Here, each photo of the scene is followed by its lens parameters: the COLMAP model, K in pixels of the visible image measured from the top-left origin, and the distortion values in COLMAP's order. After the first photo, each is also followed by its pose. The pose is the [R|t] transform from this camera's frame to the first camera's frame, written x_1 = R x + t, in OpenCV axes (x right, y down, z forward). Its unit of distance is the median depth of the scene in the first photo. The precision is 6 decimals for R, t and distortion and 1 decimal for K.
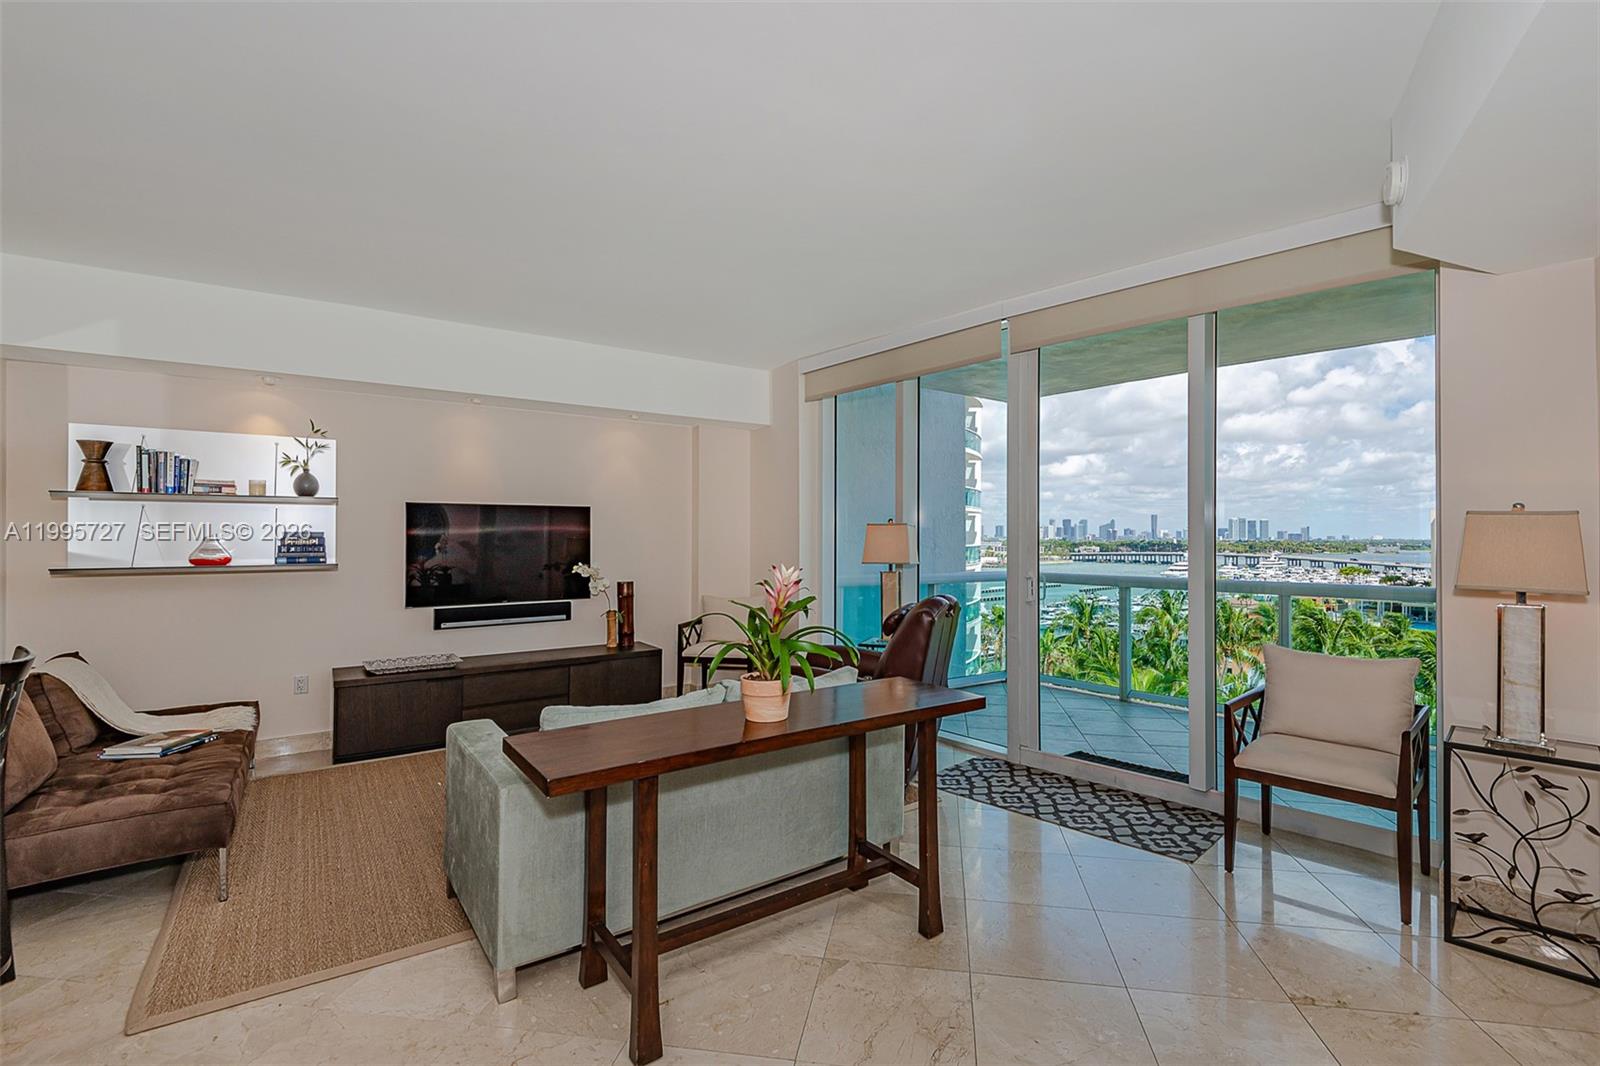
lens RADIAL K [[740.3, 0, 821.7], [0, 740.3, 532.3], [0, 0, 1]] dist [0.024317, -0.005499]
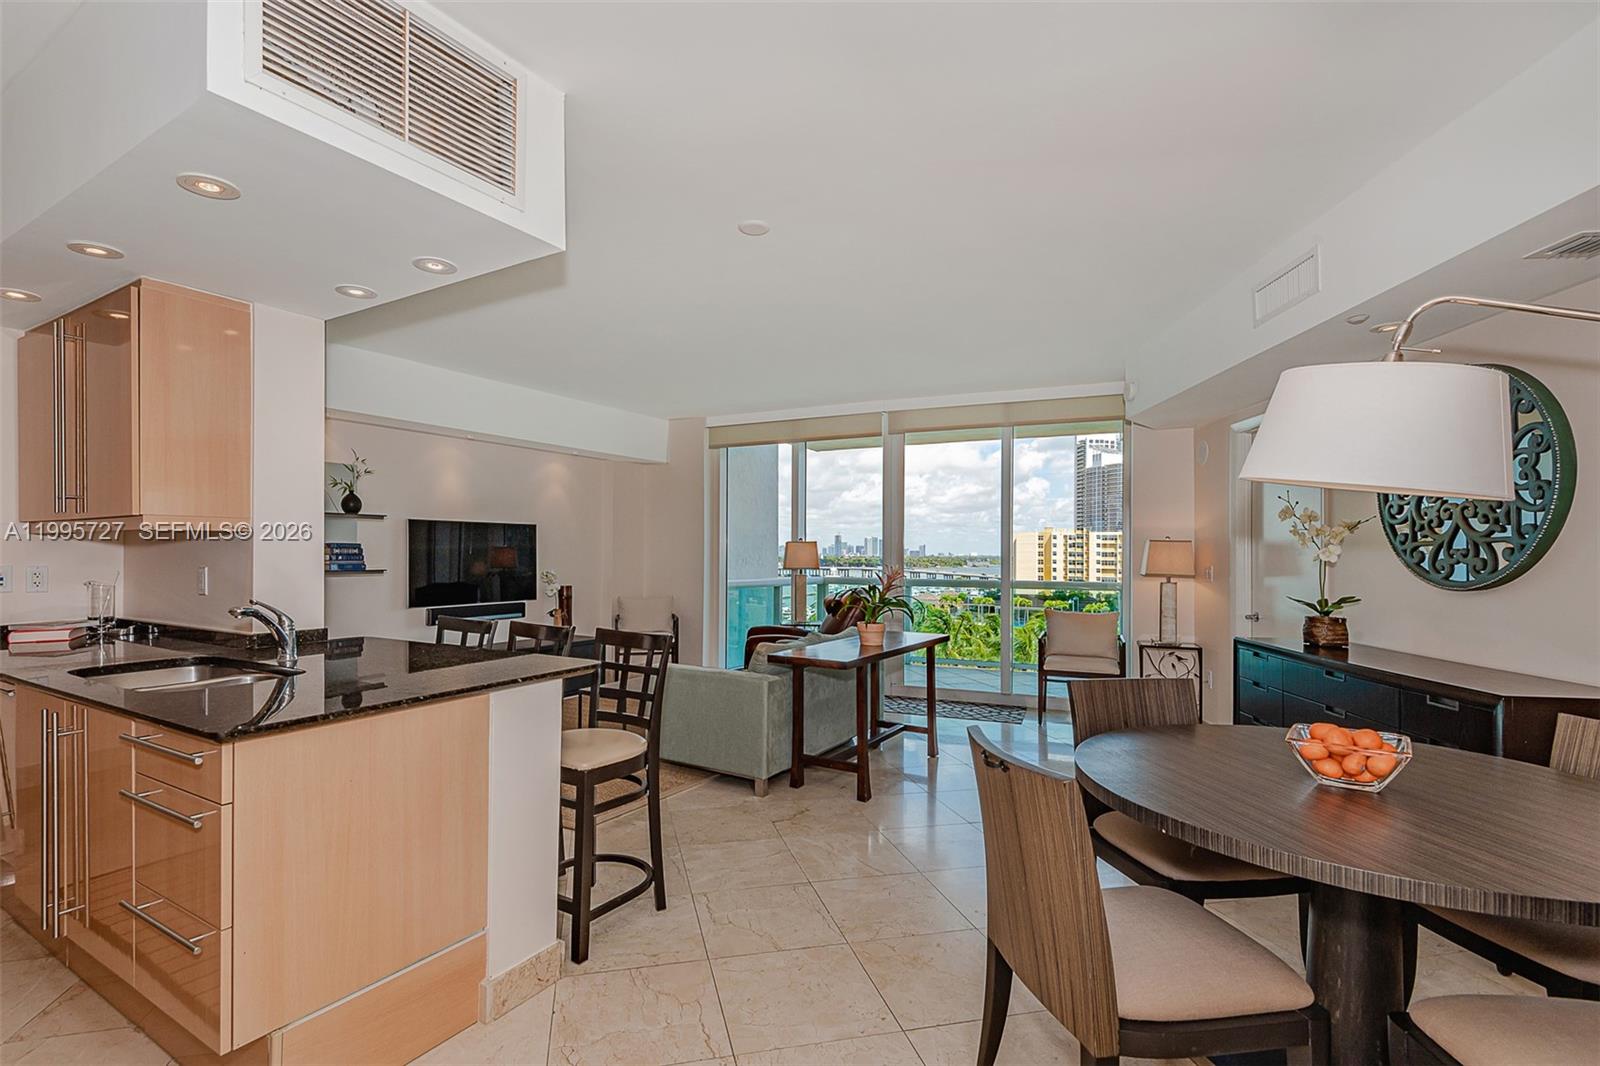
lens RADIAL K [[740.3, 0, 754.2], [0, 740.3, 558.7], [0, 0, 1]] dist [0.024317, -0.005499]
pose [[0.937194, 0.001748, 0.348804, -0.425346], [-0.006961, 0.999882, 0.013693, 0.002775], [-0.348739, -0.015262, 0.937096, -0.275244]]
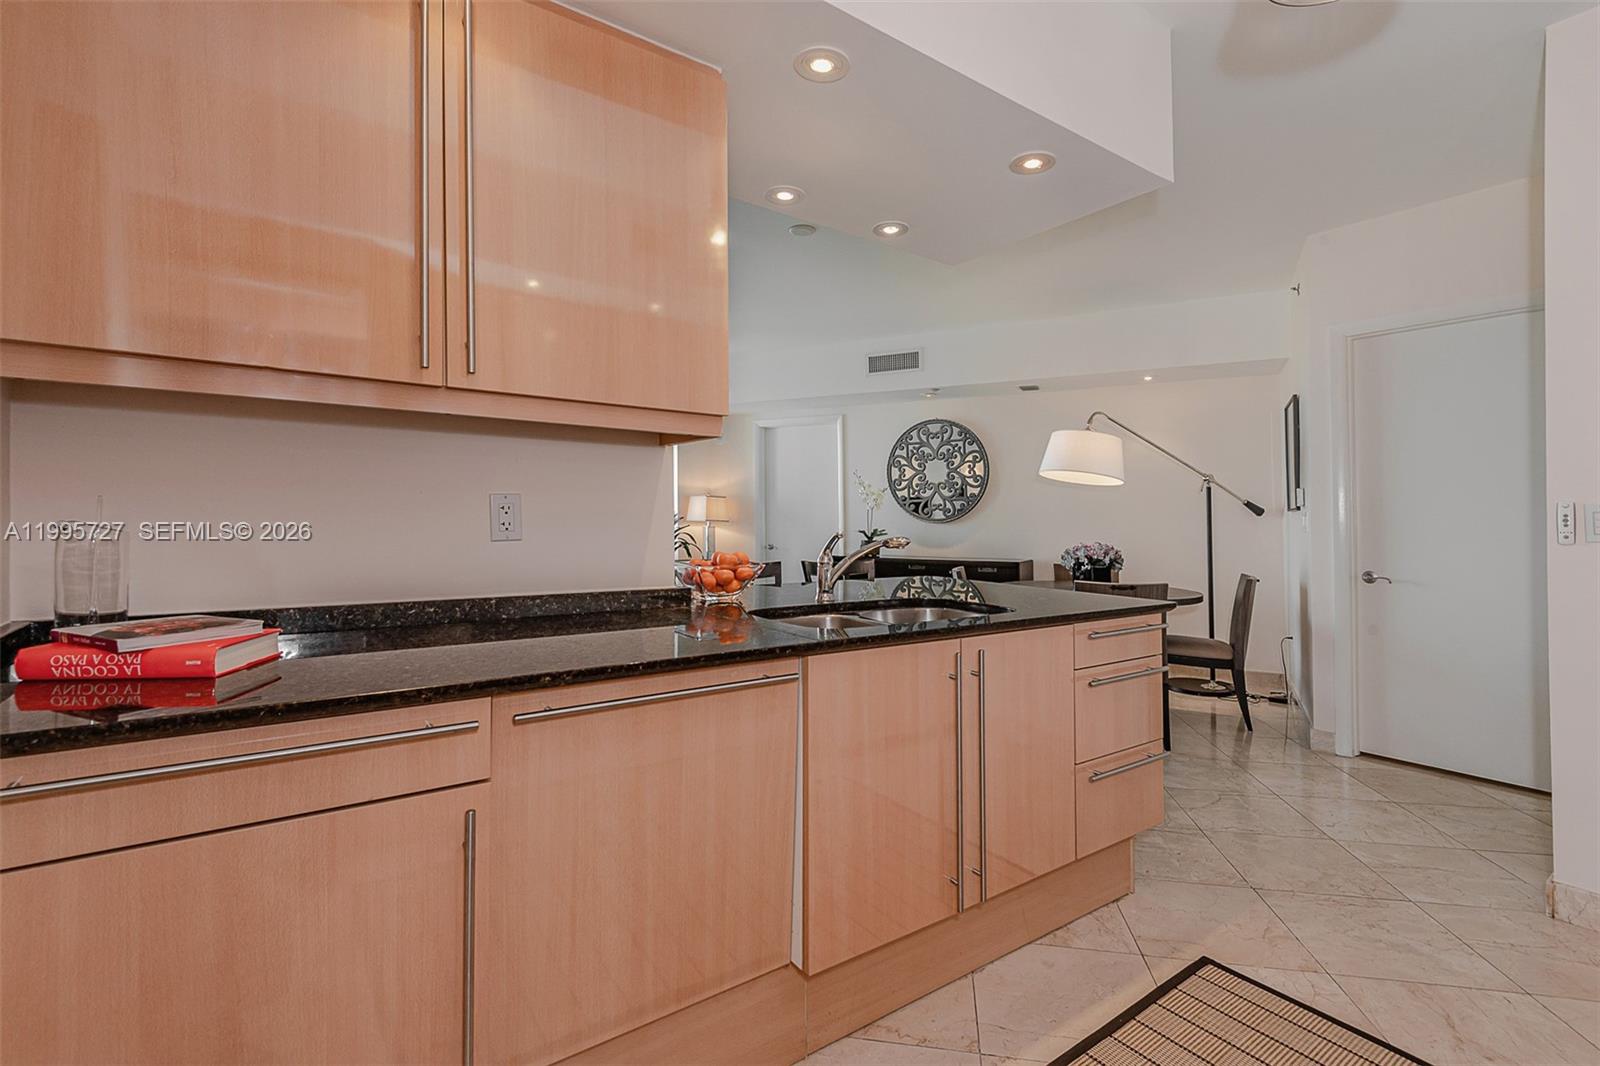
lens RADIAL K [[740.3, 0, 803.9], [0, 740.3, 522.6], [0, 0, 1]] dist [0.024317, -0.005499]
pose [[0.015997, -0.001746, 0.999871, -0.935287], [-0.018623, 0.999824, 0.002044, 0.032310], [-0.999699, -0.018653, 0.015962, 0.275585]]
